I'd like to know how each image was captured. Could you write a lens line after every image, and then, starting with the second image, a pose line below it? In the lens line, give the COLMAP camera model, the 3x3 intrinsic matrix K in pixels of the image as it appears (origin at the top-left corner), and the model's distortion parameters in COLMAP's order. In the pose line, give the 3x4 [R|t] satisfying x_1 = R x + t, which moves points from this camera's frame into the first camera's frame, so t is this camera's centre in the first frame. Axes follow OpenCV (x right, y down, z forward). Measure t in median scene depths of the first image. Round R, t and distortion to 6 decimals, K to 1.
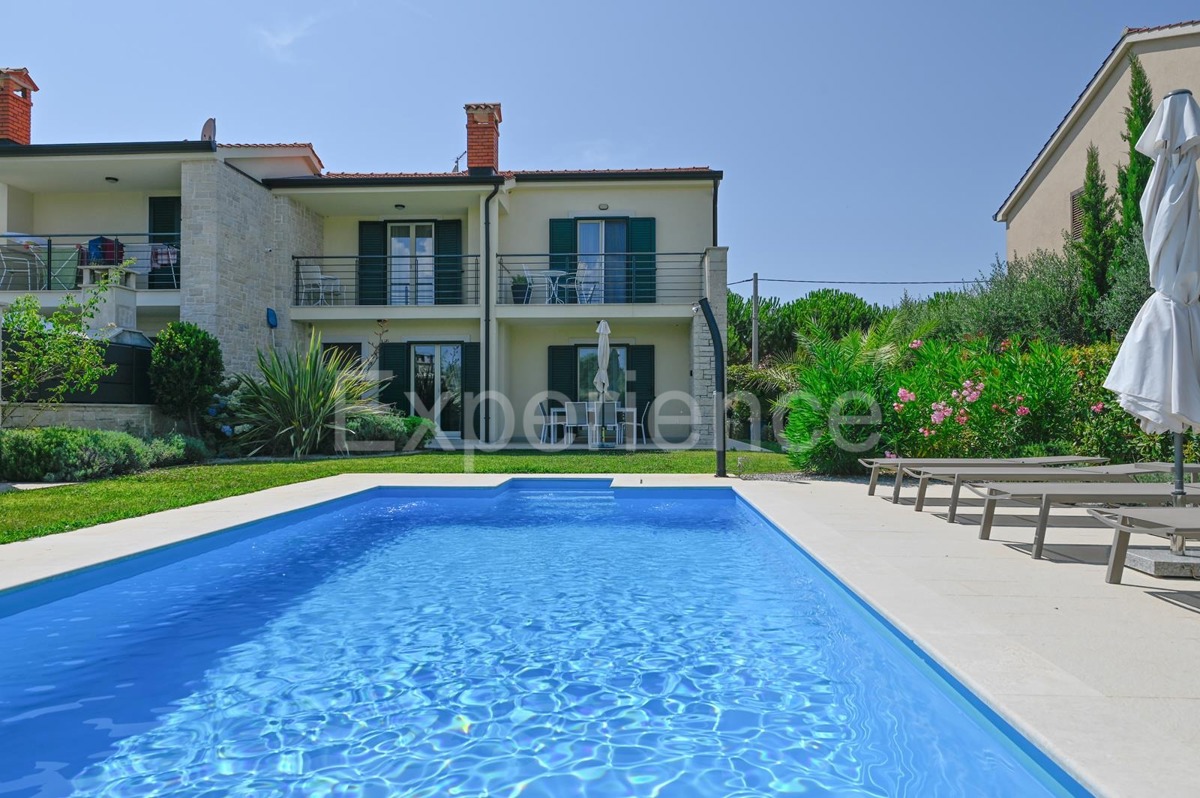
lens RADIAL K [[796.8, 0, 600.0], [0, 796.8, 399.0], [0, 0, 1]] dist [-0.000253, -0.000151]
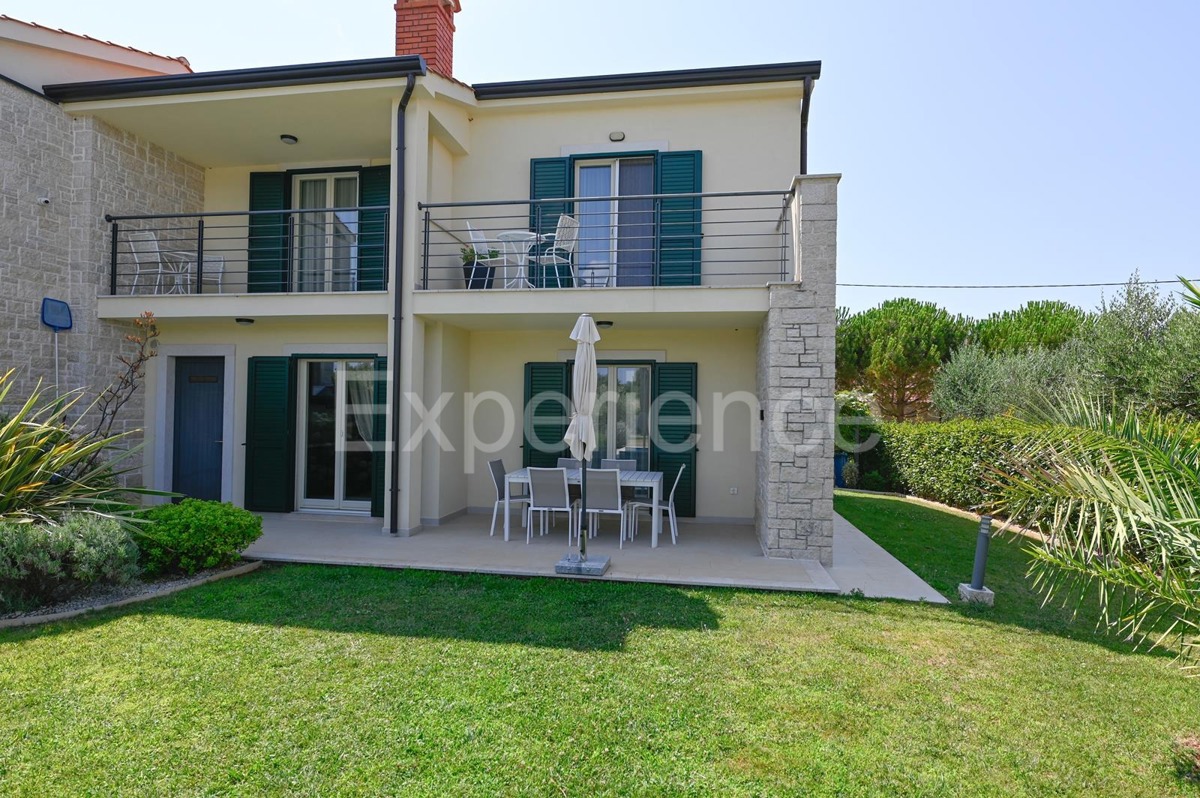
lens RADIAL K [[633.2, 0, 600.0], [0, 633.2, 399.0], [0, 0, 1]] dist [-0.003144, -0.000831]
pose [[0.993408, 0.013250, -0.113863, 0.050420], [-0.013189, 0.999912, 0.001283, -0.040266], [0.113870, 0.000228, 0.993496, 0.525806]]
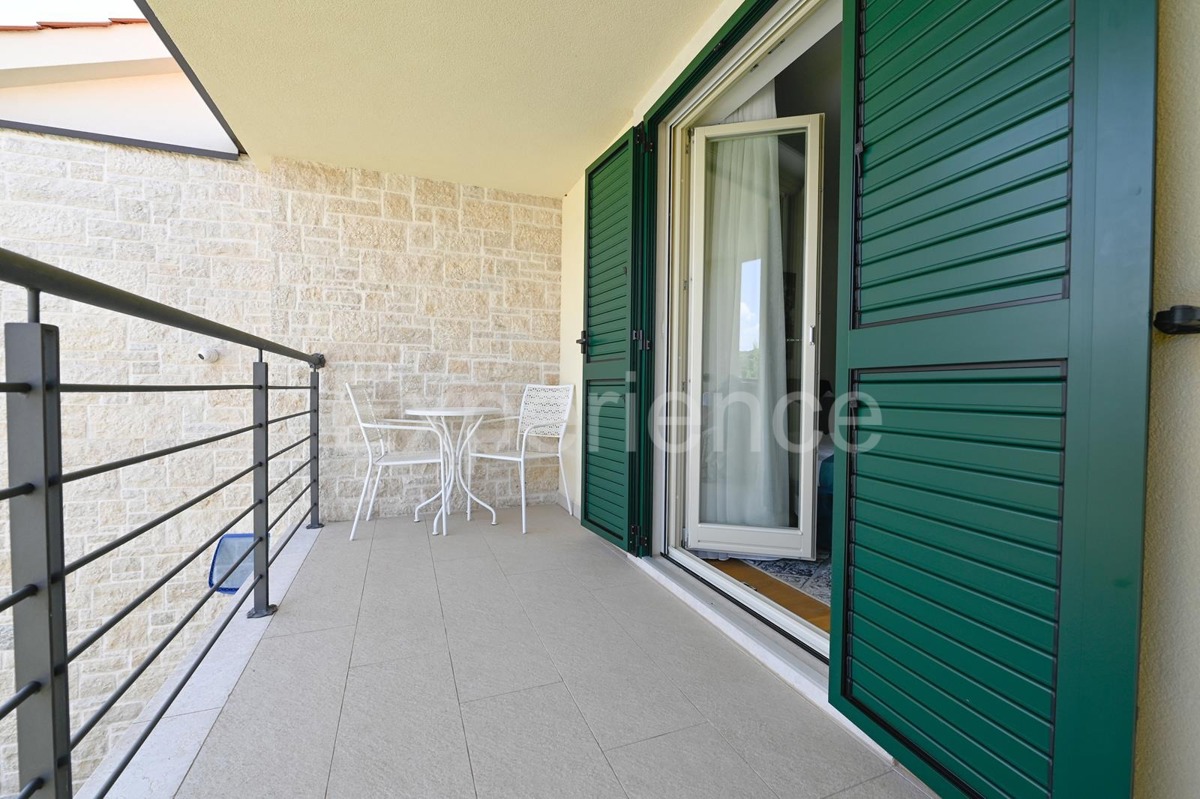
lens RADIAL K [[478.9, 0, 599.1], [0, 478.9, 402.7], [0, 0, 1]] dist [-0.007469, -0.000521]
pose [[0.416342, 0.039501, -0.908349, -0.164424], [0.000801, 0.999039, 0.043812, -0.159987], [0.909208, -0.018969, 0.415911, 0.966018]]
